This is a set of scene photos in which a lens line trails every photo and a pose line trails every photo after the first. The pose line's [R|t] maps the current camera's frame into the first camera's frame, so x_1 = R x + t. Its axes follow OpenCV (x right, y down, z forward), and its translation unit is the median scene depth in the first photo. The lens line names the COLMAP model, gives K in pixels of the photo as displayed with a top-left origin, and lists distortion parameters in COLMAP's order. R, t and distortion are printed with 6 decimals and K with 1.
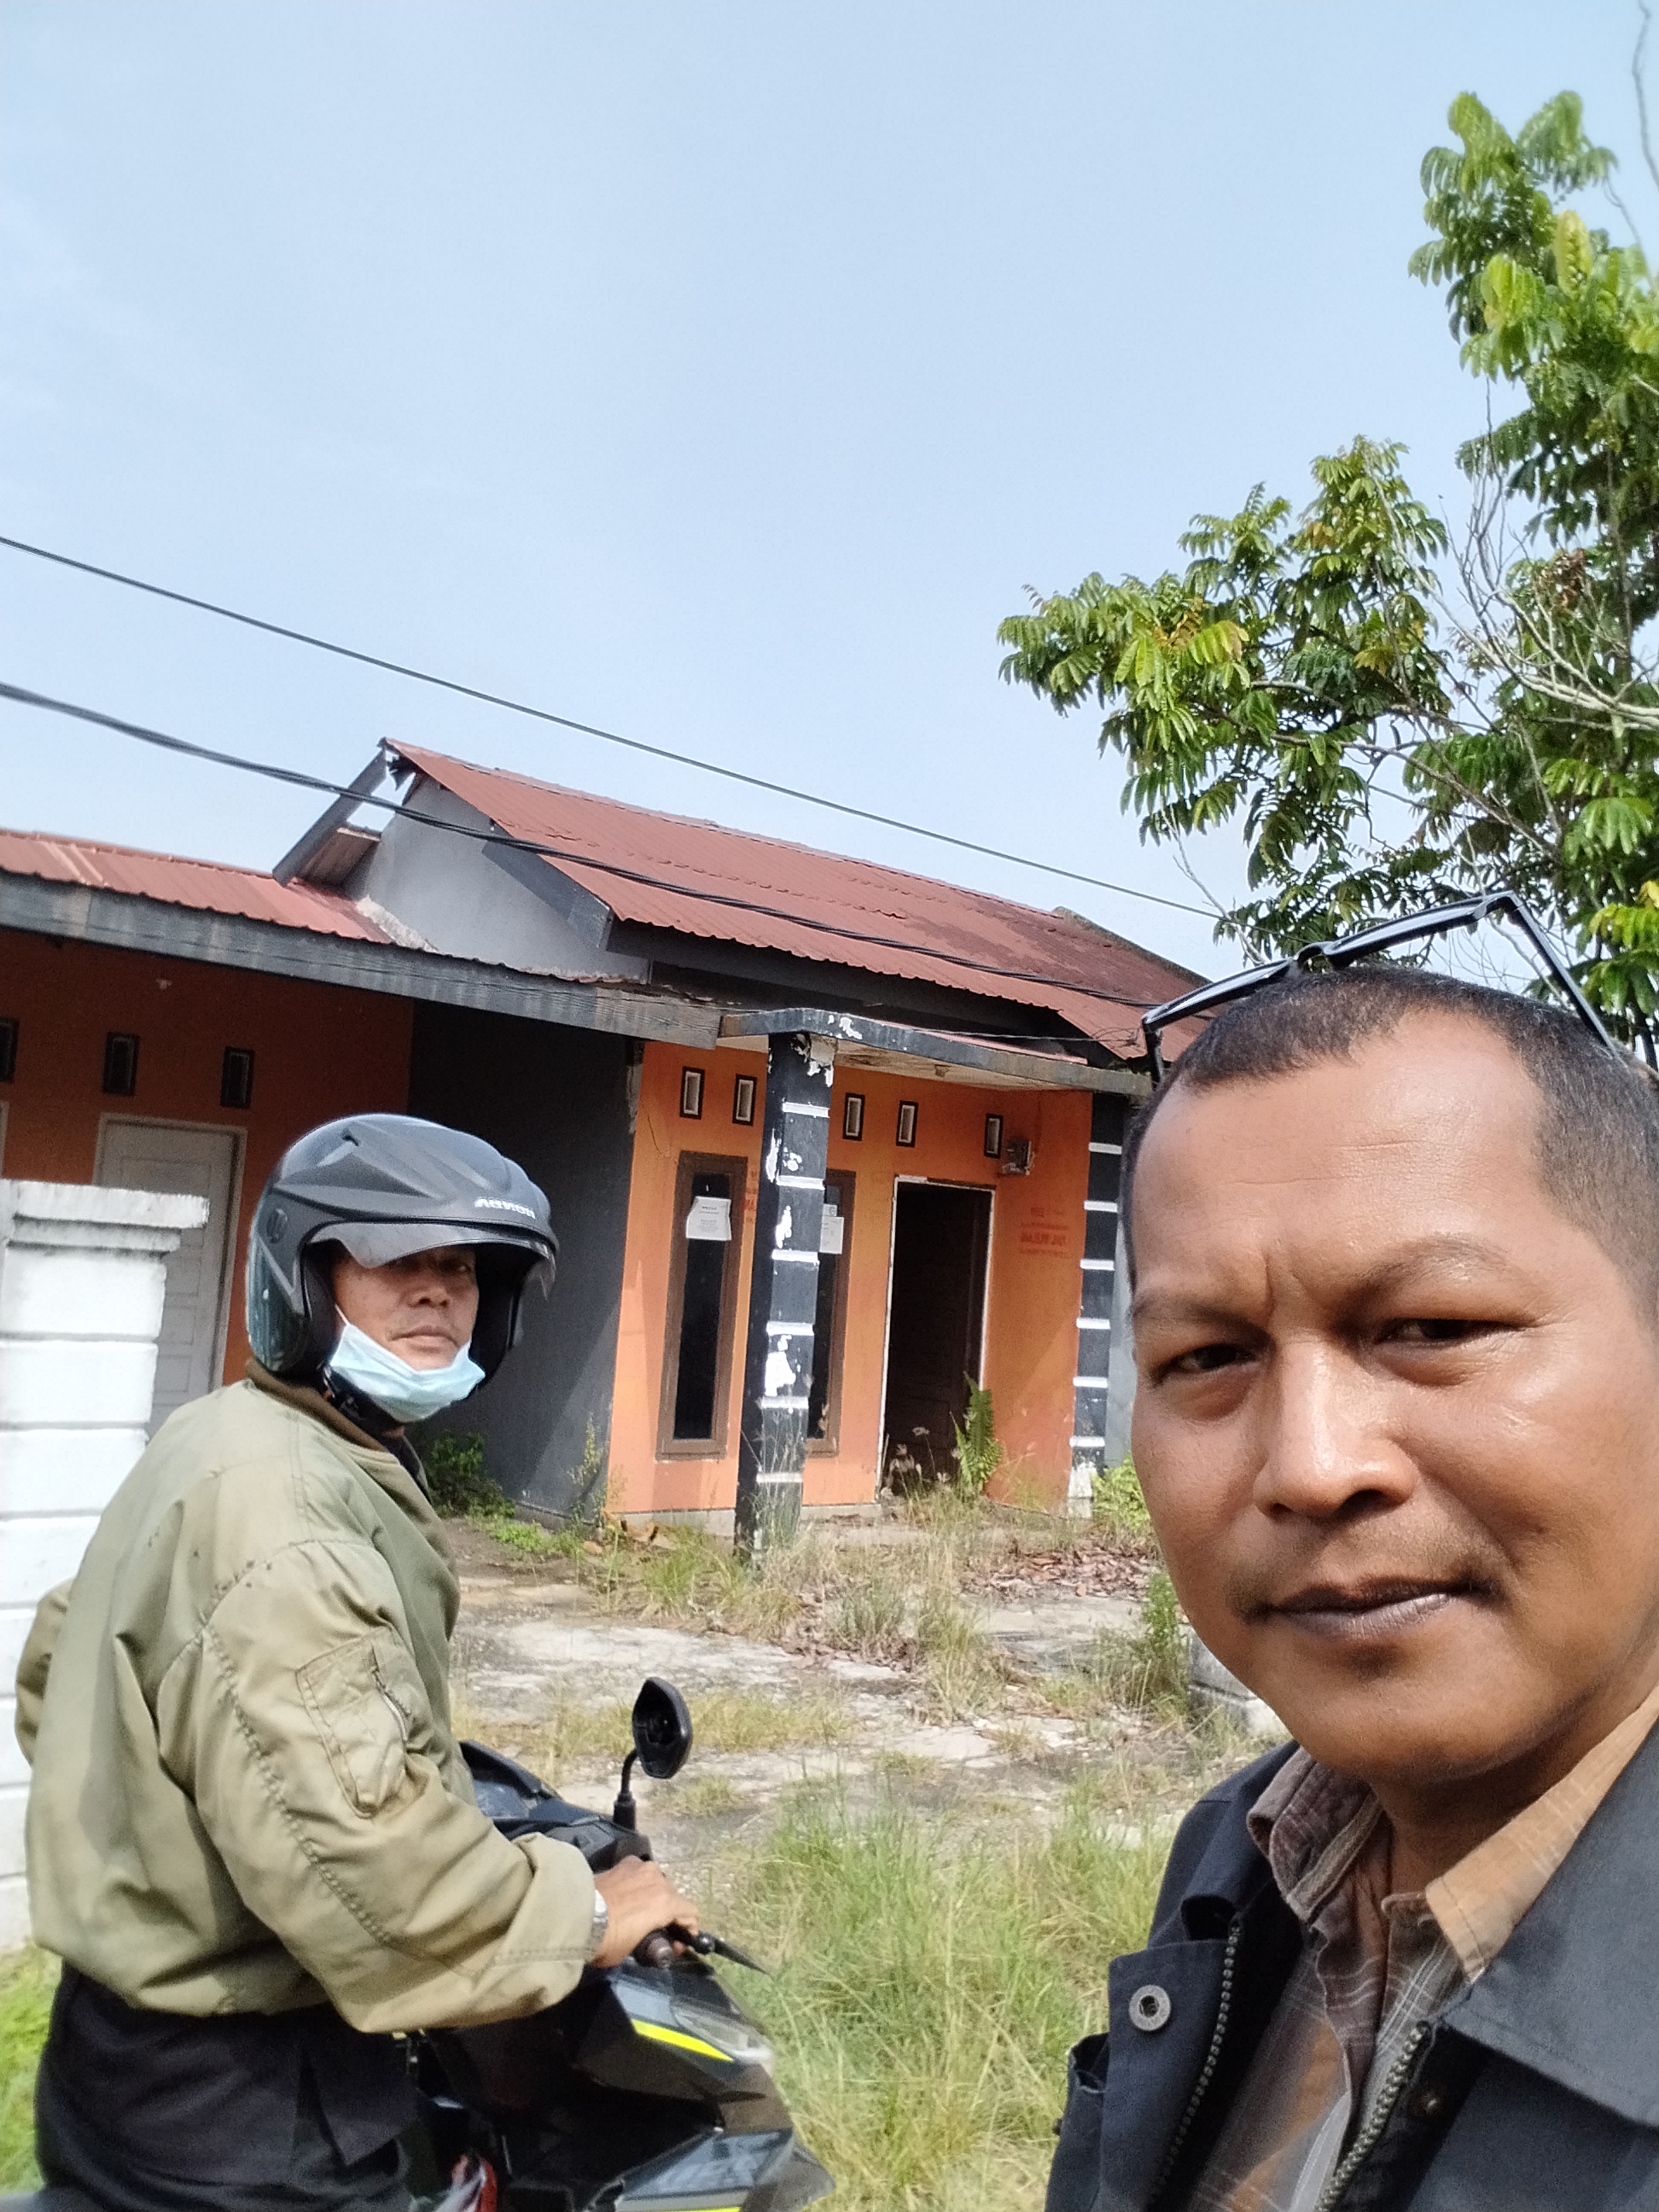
lens RADIAL K [[1790.8, 0, 832.3], [0, 1790.8, 1115.9], [0, 0, 1]] dist [0.040981, -0.013768]
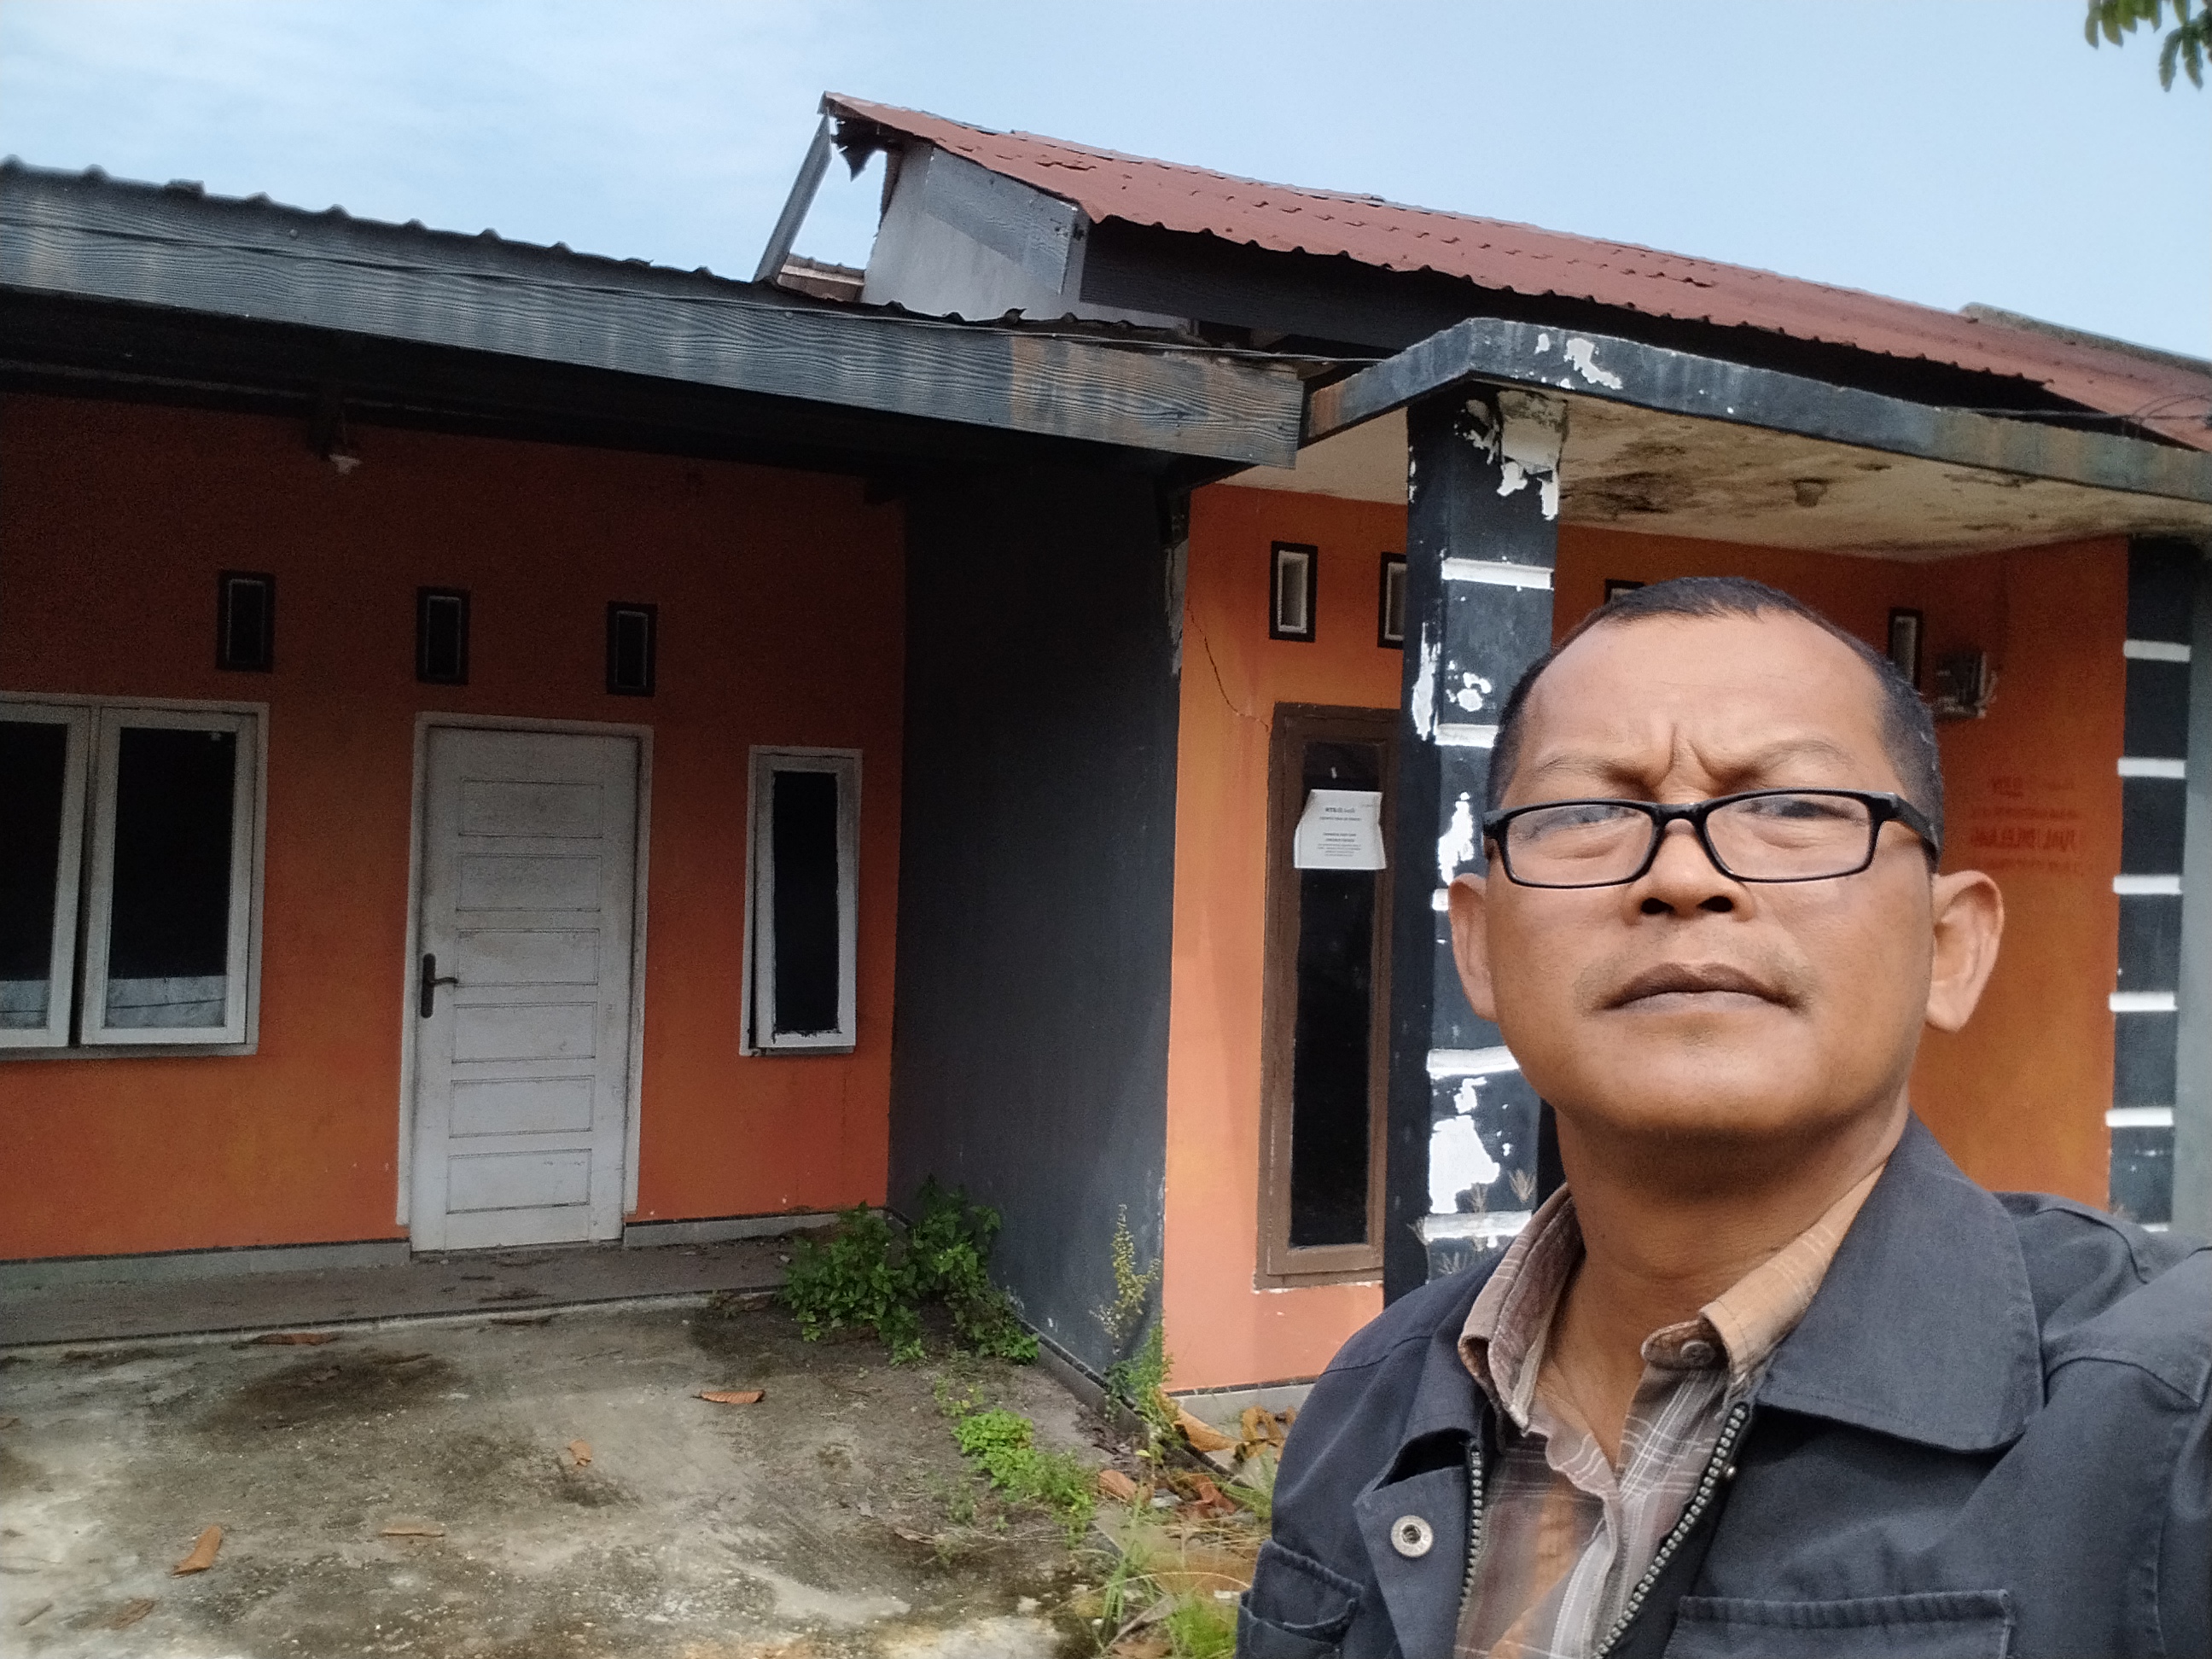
lens RADIAL K [[1790.8, 0, 1094.4], [0, 1790.8, 874.0], [0, 0, 1]] dist [0.040981, -0.013768]
pose [[0.957191, -0.041778, -0.286427, 0.012556], [0.062941, 0.995893, 0.065080, 0.031468], [0.282532, -0.080322, 0.955889, 0.478202]]
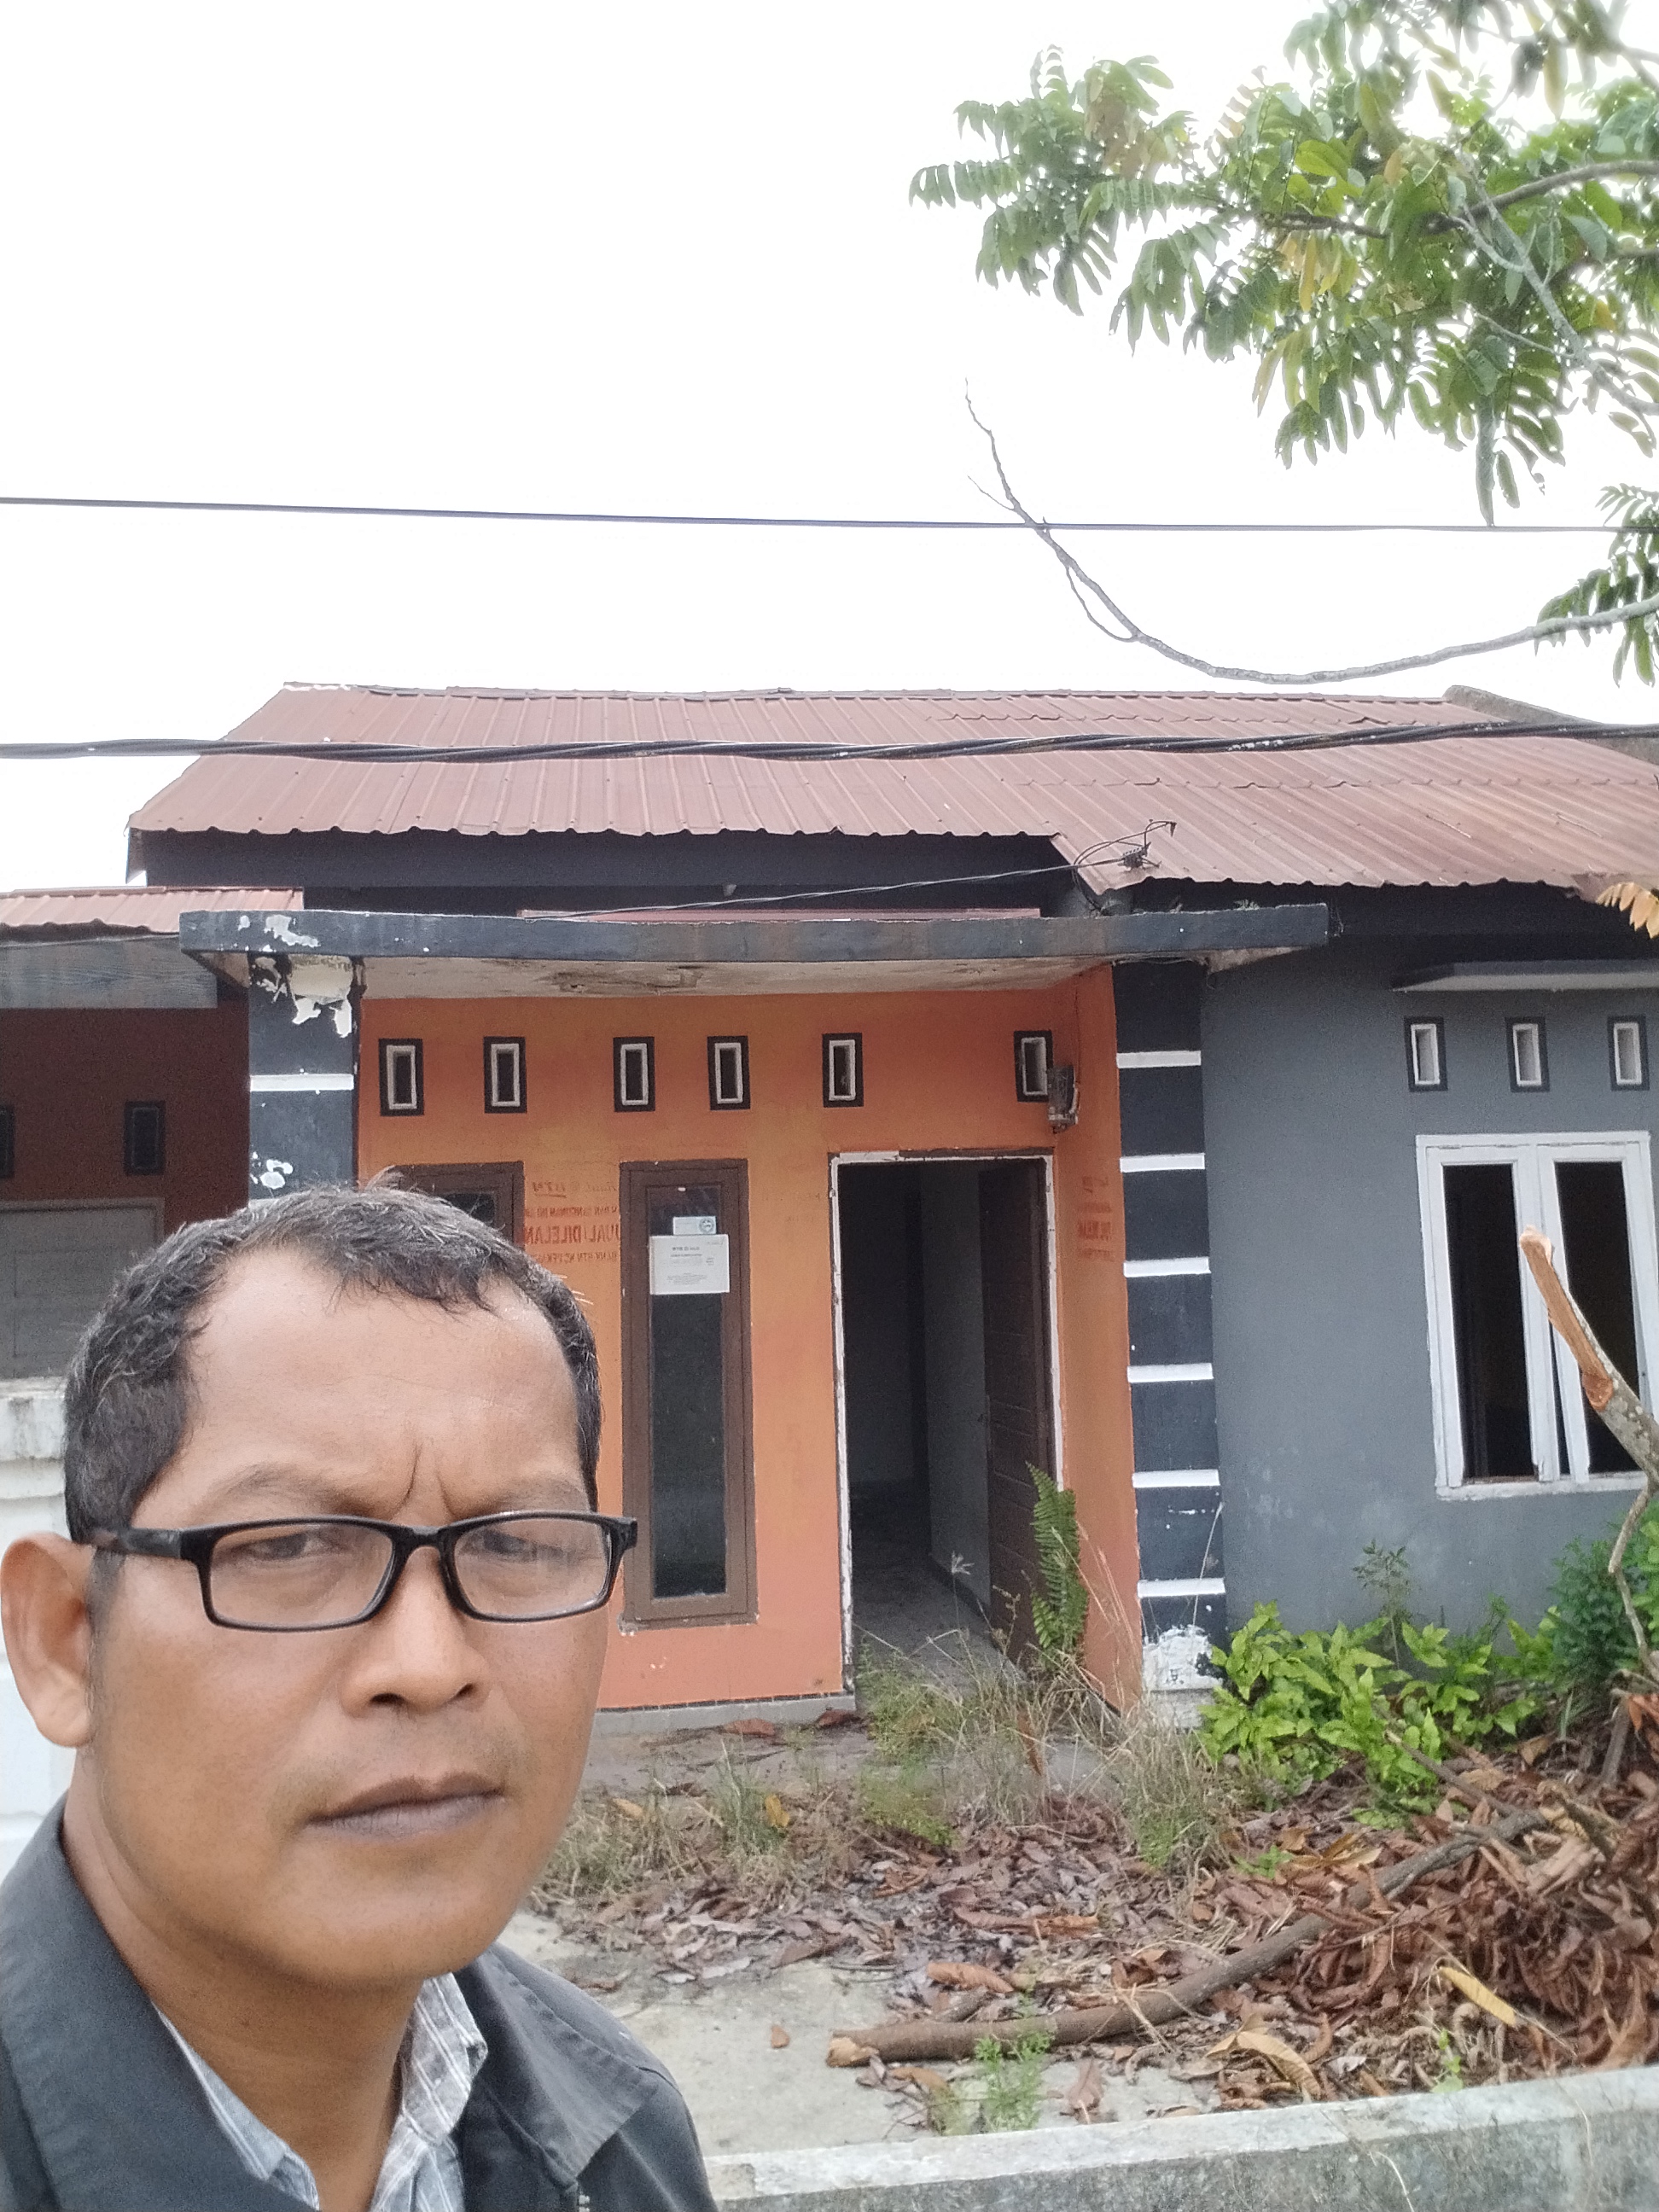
lens RADIAL K [[1790.8, 0, 816.0], [0, 1790.8, 1102.3], [0, 0, 1]] dist [0.040981, -0.013768]
pose [[0.856366, -0.142076, -0.496440, 0.375321], [0.136804, 0.989474, -0.047188, 0.047995], [0.497918, -0.027505, 0.866788, 0.509012]]
